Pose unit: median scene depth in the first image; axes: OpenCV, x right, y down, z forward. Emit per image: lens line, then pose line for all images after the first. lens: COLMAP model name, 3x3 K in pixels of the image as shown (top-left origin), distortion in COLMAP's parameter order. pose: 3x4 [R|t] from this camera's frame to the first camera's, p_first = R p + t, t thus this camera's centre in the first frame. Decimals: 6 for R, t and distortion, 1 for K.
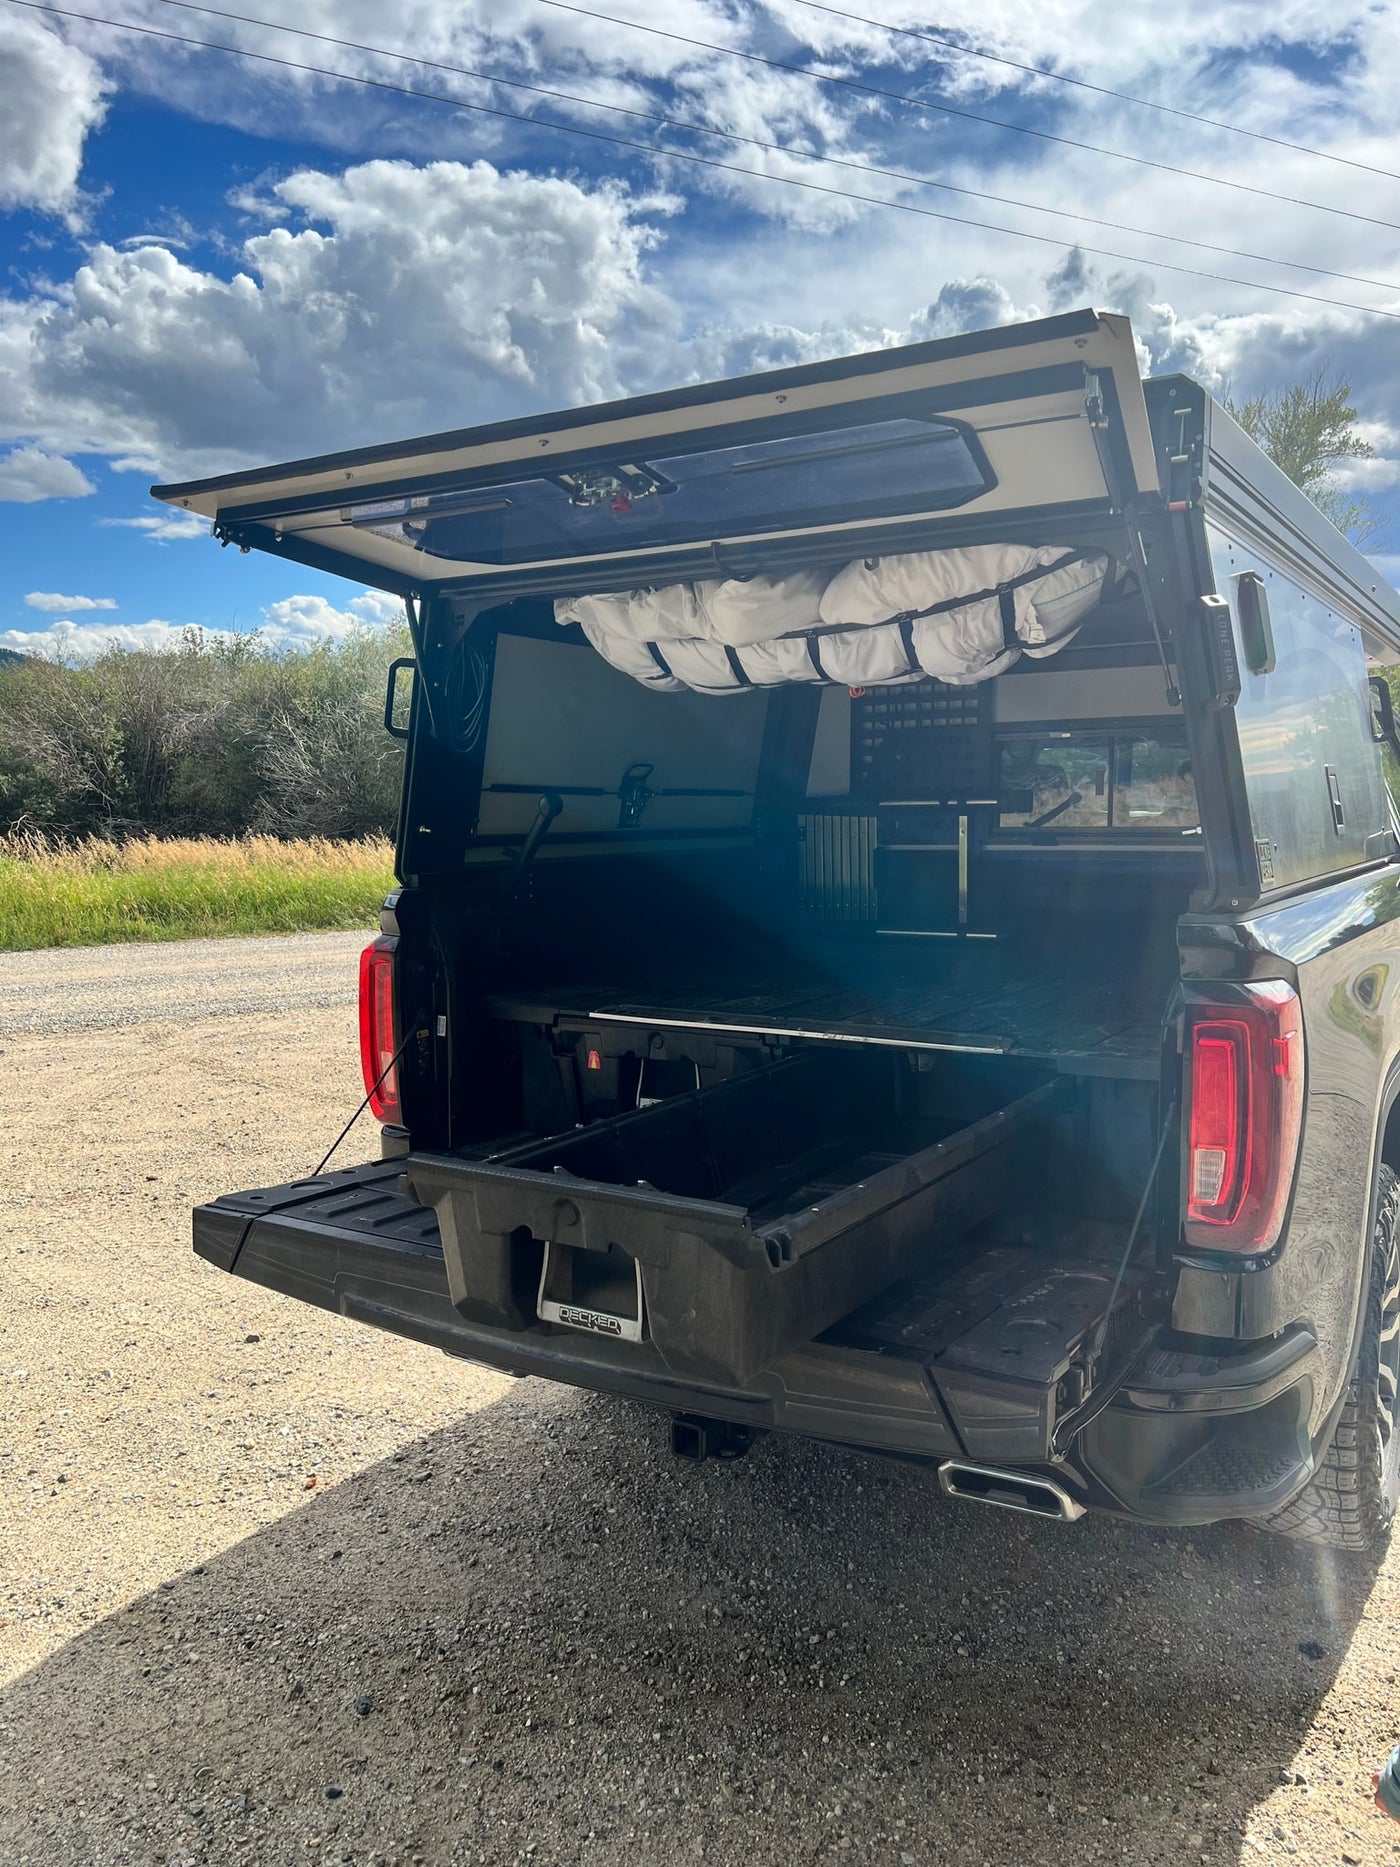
lens RADIAL K [[1478.0, 0, 609.2], [0, 1478.0, 910.8], [0, 0, 1]] dist [0.043659, -0.061932]
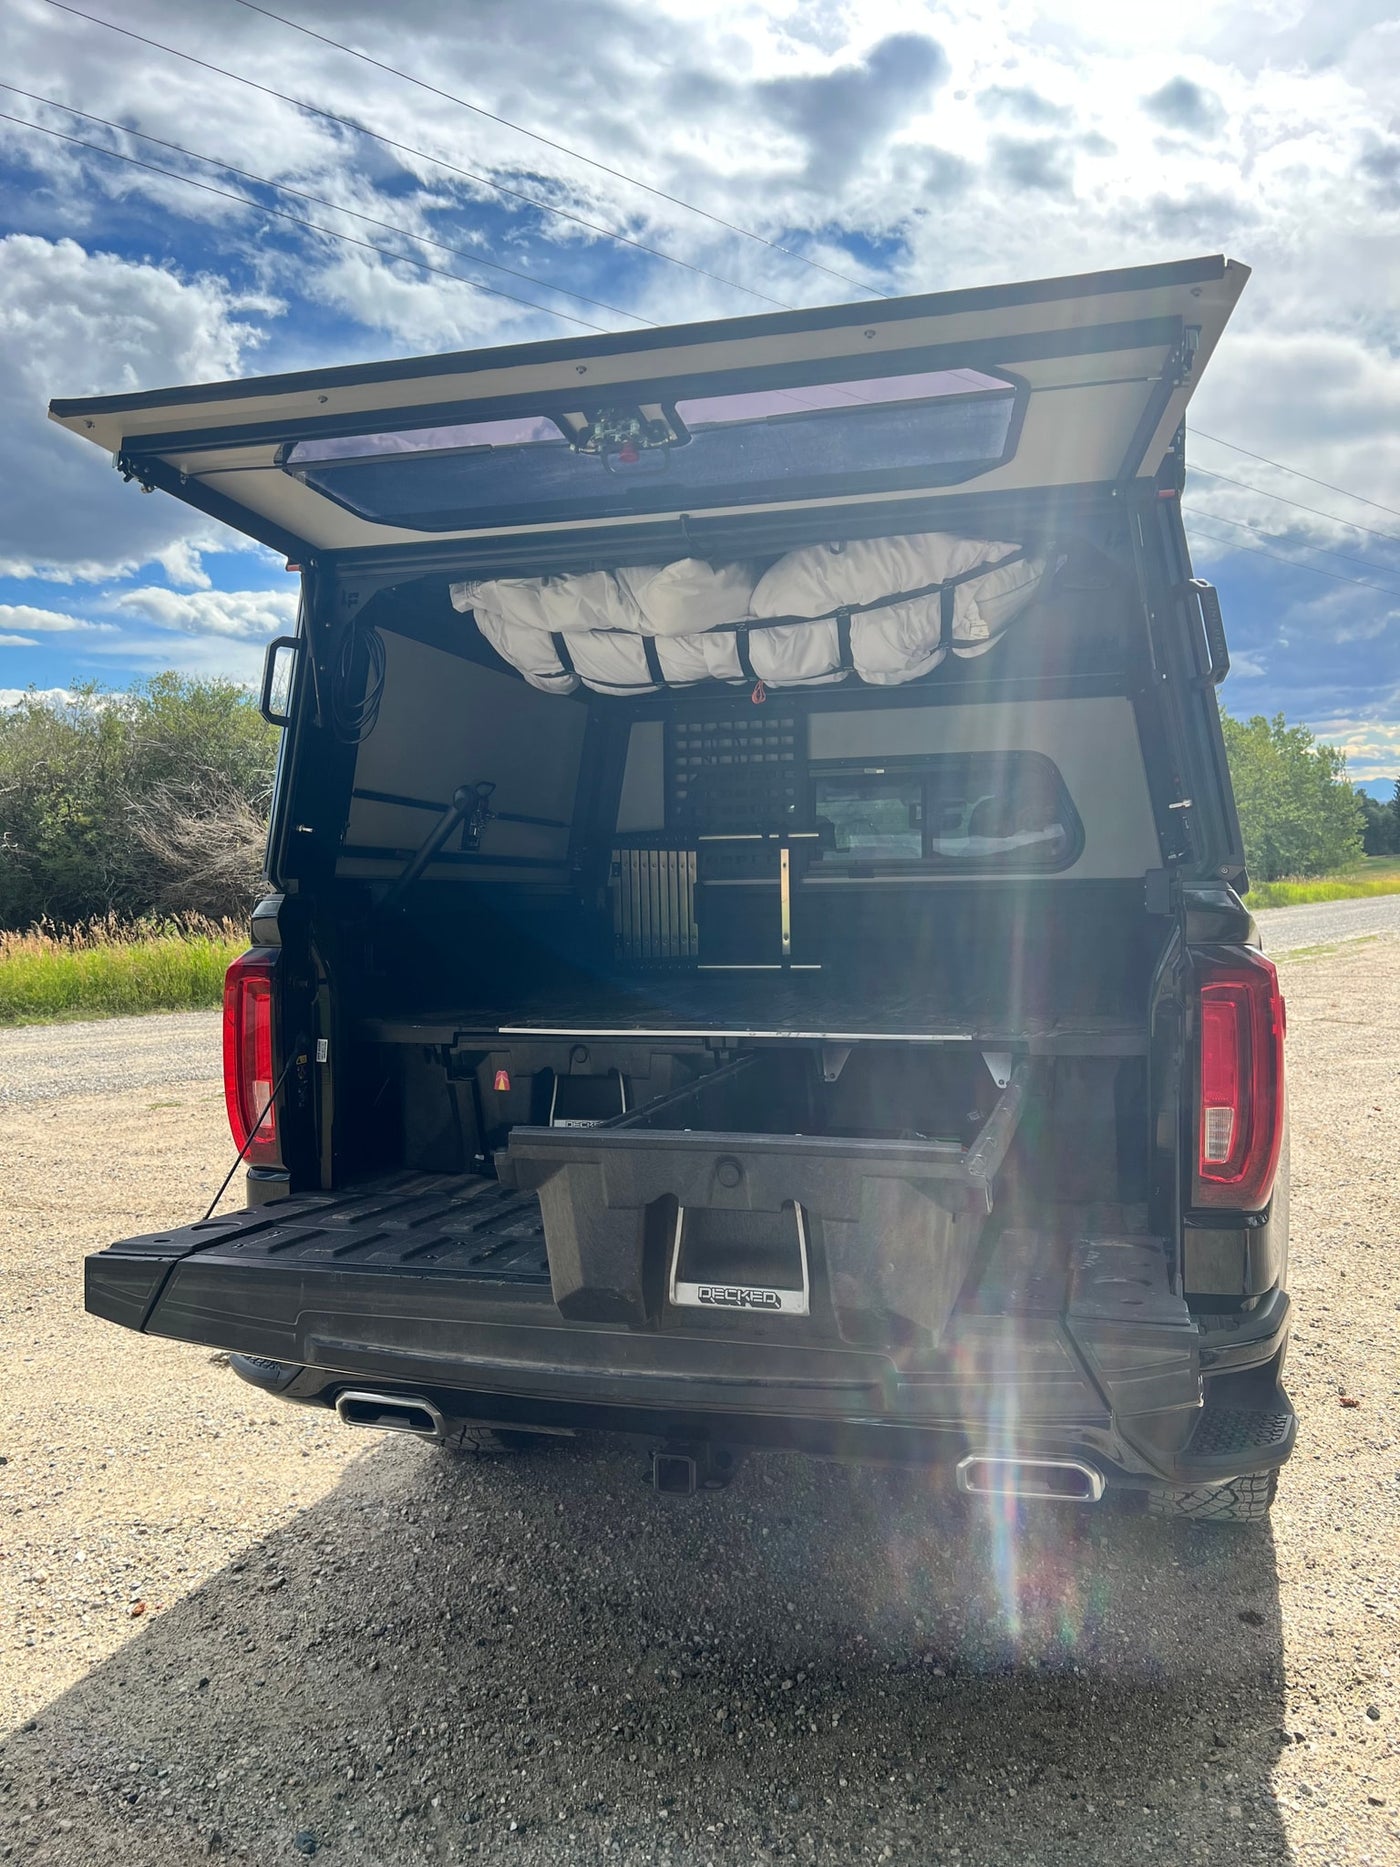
lens RADIAL K [[1486.6, 0, 652.5], [0, 1486.6, 903.2], [0, 0, 1]] dist [0.034690, -0.055375]
pose [[0.954212, 0.004122, 0.299104, -0.197381], [0.019713, 0.996865, -0.076627, 0.064056], [-0.298482, 0.079015, 0.951139, 0.086927]]
